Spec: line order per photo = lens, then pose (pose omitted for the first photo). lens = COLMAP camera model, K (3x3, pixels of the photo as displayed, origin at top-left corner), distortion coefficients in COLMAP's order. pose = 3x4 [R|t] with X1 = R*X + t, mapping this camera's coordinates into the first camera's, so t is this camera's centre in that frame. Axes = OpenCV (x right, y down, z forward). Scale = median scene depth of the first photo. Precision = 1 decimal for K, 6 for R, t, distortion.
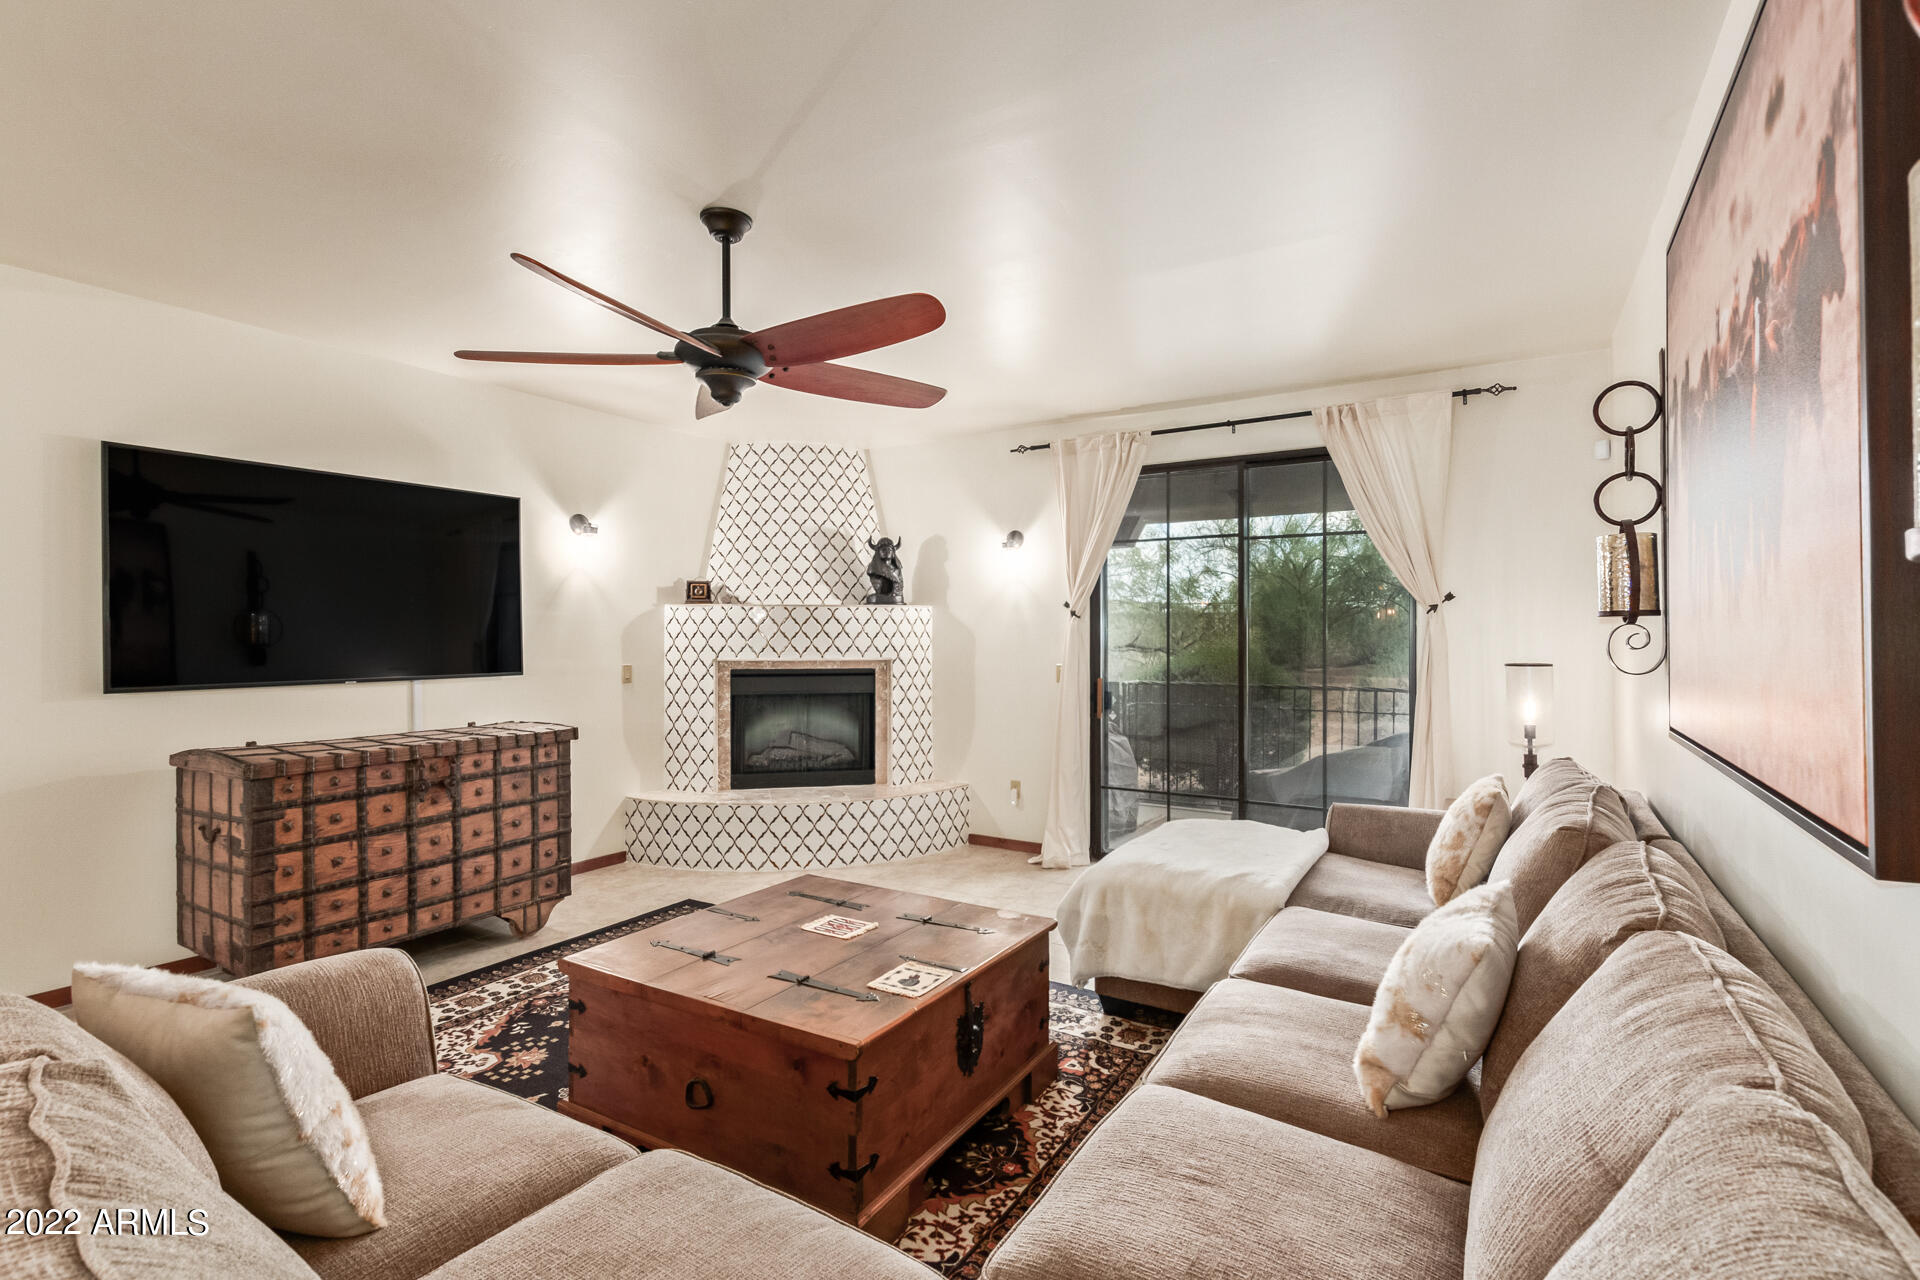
lens RADIAL K [[893.9, 0, 952.6], [0, 893.9, 647.4], [0, 0, 1]] dist [0.014409, -0.009410]
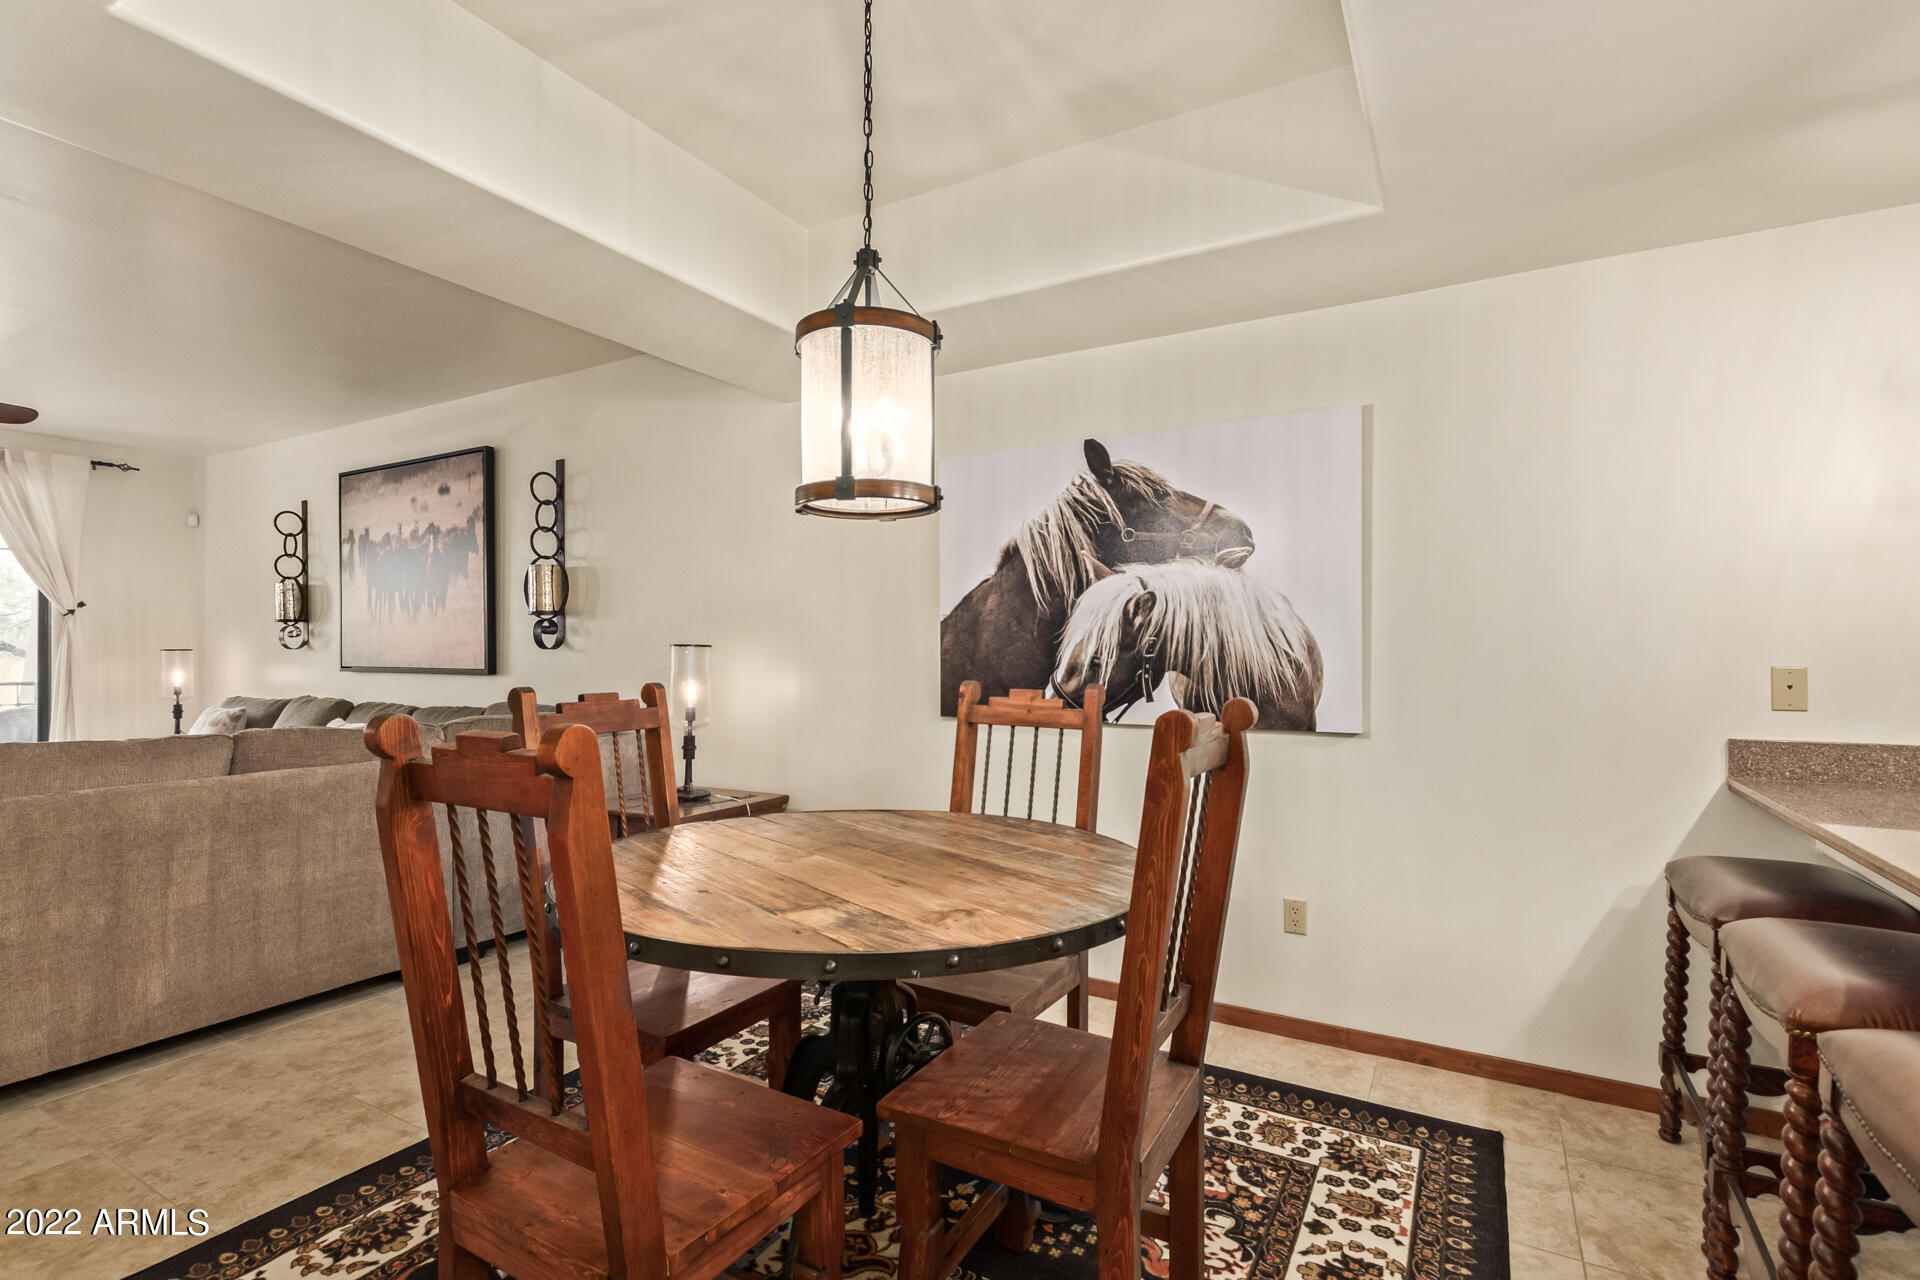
lens RADIAL K [[893.9, 0, 952.6], [0, 893.9, 647.4], [0, 0, 1]] dist [0.014409, -0.009410]
pose [[-0.031645, -0.001940, 0.999497, -1.392375], [0.013926, 0.999900, 0.002381, 0.040783], [-0.999402, 0.013994, -0.031615, -0.482251]]
